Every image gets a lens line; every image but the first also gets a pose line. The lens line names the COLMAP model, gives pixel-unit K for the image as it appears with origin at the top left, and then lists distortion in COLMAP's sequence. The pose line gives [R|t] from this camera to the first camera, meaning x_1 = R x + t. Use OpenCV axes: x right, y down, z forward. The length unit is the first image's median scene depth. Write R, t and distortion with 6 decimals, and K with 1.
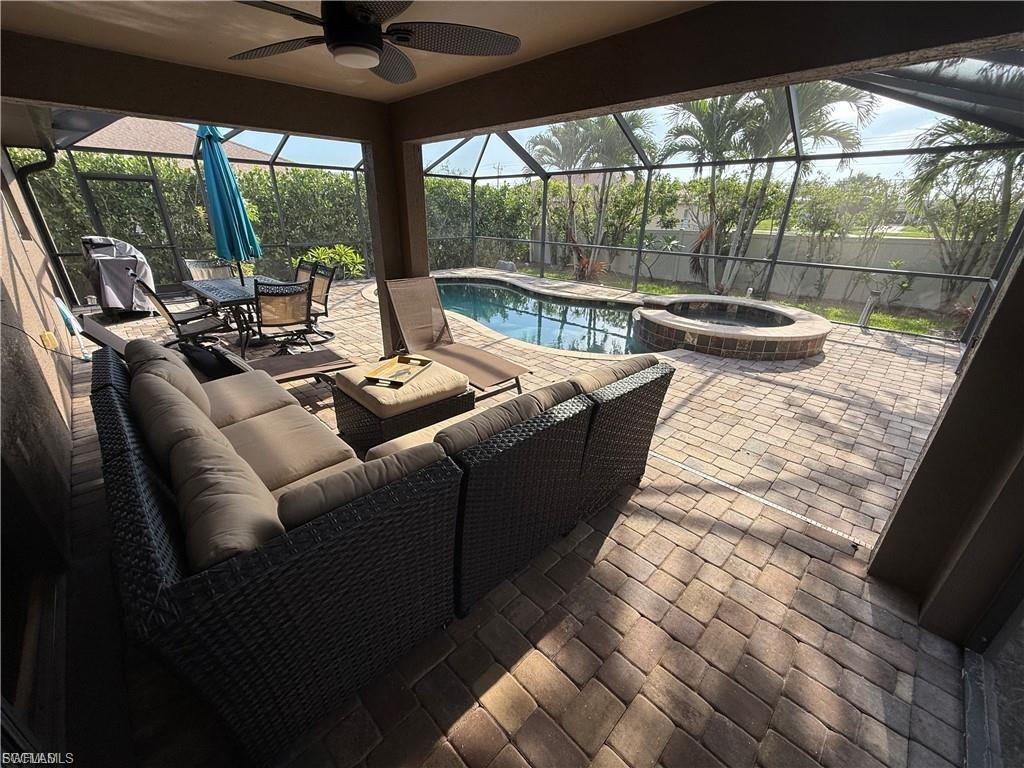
lens RADIAL K [[406.3, 0, 510.0], [0, 406.3, 384.1], [0, 0, 1]] dist [0.001803, 0.000094]
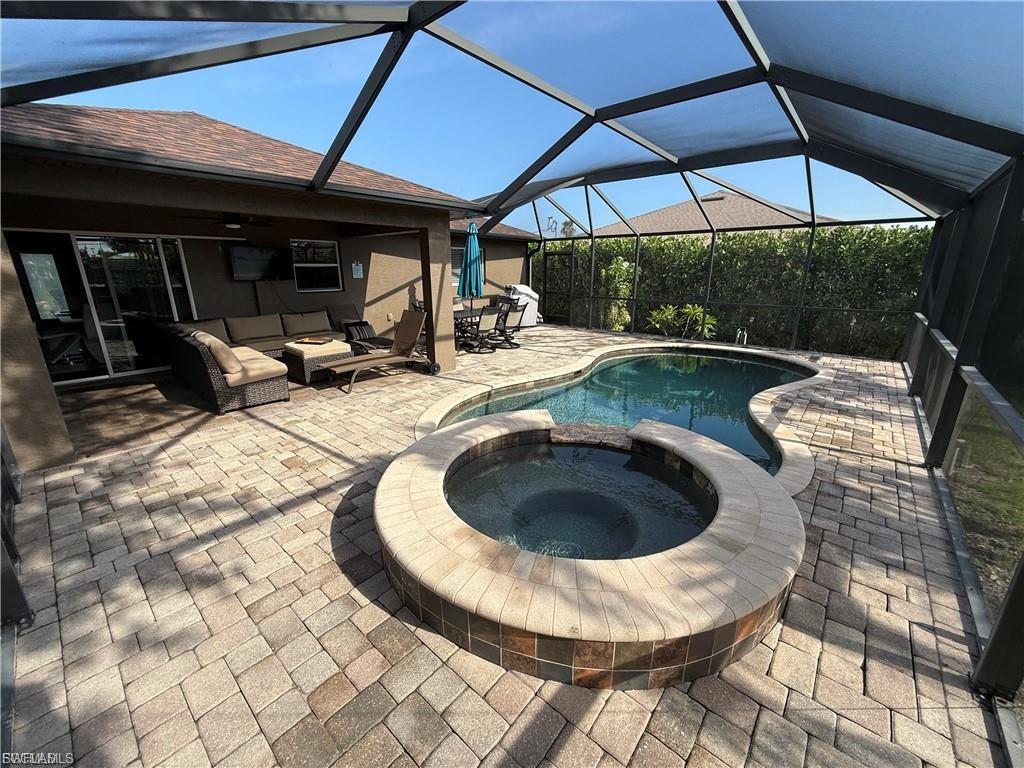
lens RADIAL K [[406.3, 0, 510.3], [0, 406.3, 386.1], [0, 0, 1]] dist [0.001803, 0.000094]
pose [[0.077690, 0.261988, -0.961939, 1.239815], [-0.393258, 0.894675, 0.211907, -0.438636], [0.916140, 0.361827, 0.172536, 1.083514]]
